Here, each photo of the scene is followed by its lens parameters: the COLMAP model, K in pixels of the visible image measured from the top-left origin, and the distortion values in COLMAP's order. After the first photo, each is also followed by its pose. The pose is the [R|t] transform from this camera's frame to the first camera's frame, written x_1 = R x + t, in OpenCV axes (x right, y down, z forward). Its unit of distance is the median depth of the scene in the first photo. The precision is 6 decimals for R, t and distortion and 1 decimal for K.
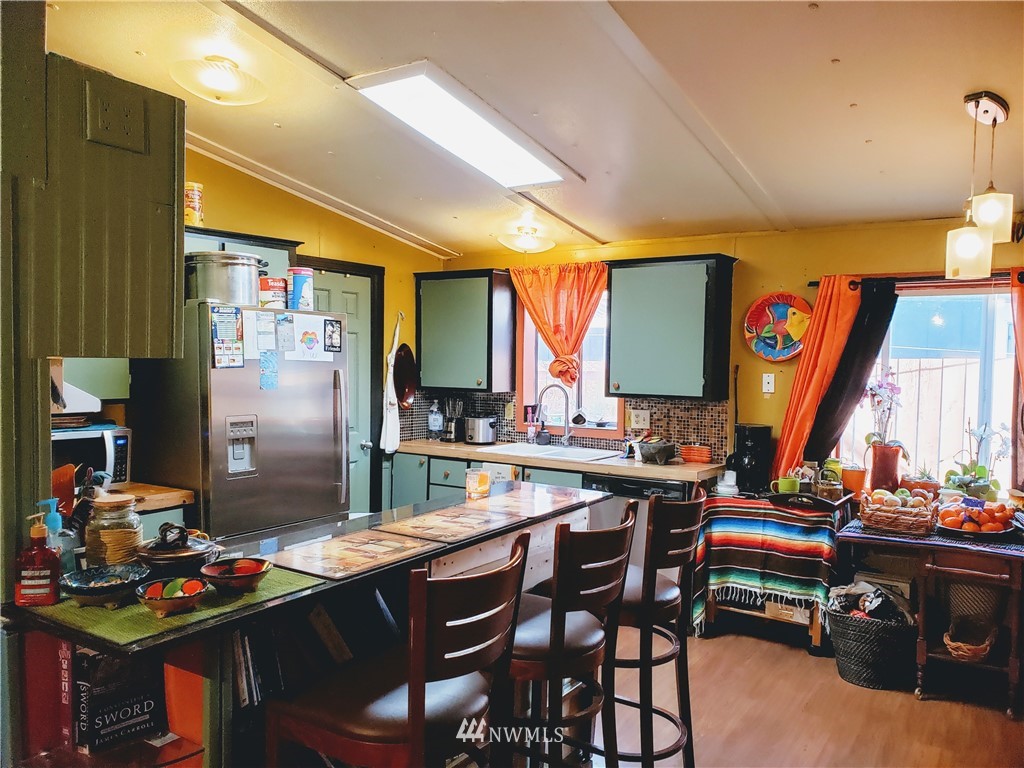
lens RADIAL K [[791.2, 0, 522.1], [0, 791.2, 385.2], [0, 0, 1]] dist [0.040462, -0.029480]
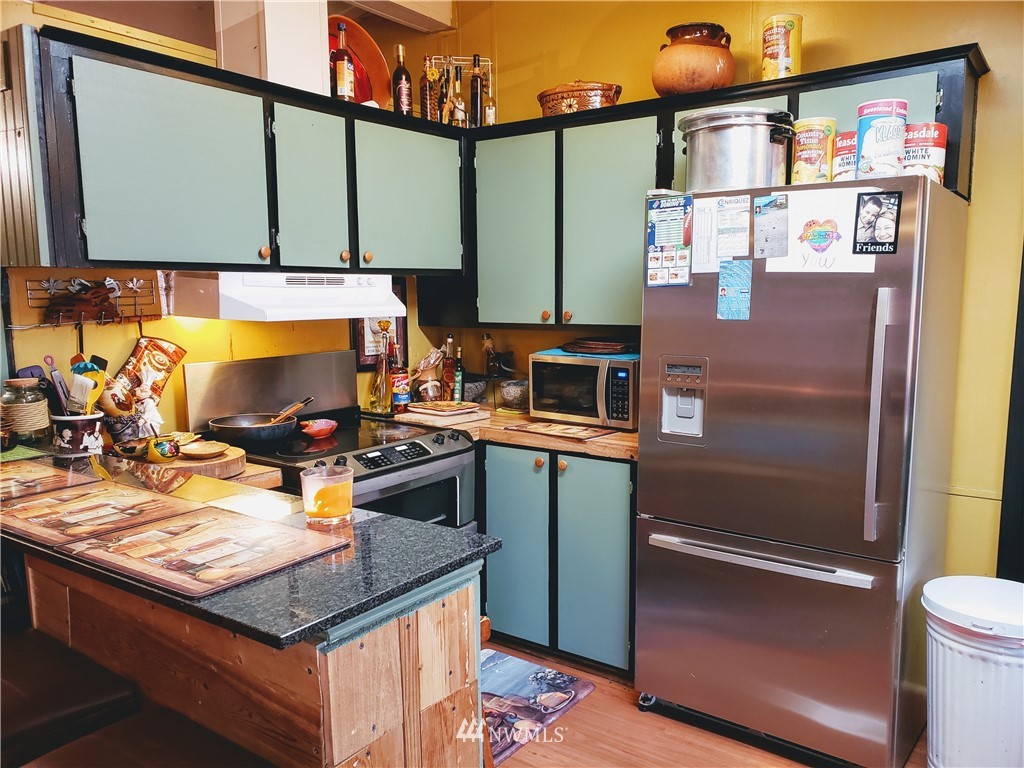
lens RADIAL K [[791.2, 0, 551.1], [0, 791.2, 388.3], [0, 0, 1]] dist [0.040462, -0.029480]
pose [[-0.028582, 0.109861, -0.993536, 0.297766], [-0.032554, 0.993312, 0.110773, -0.005566], [0.999061, 0.035510, -0.024814, 0.803500]]
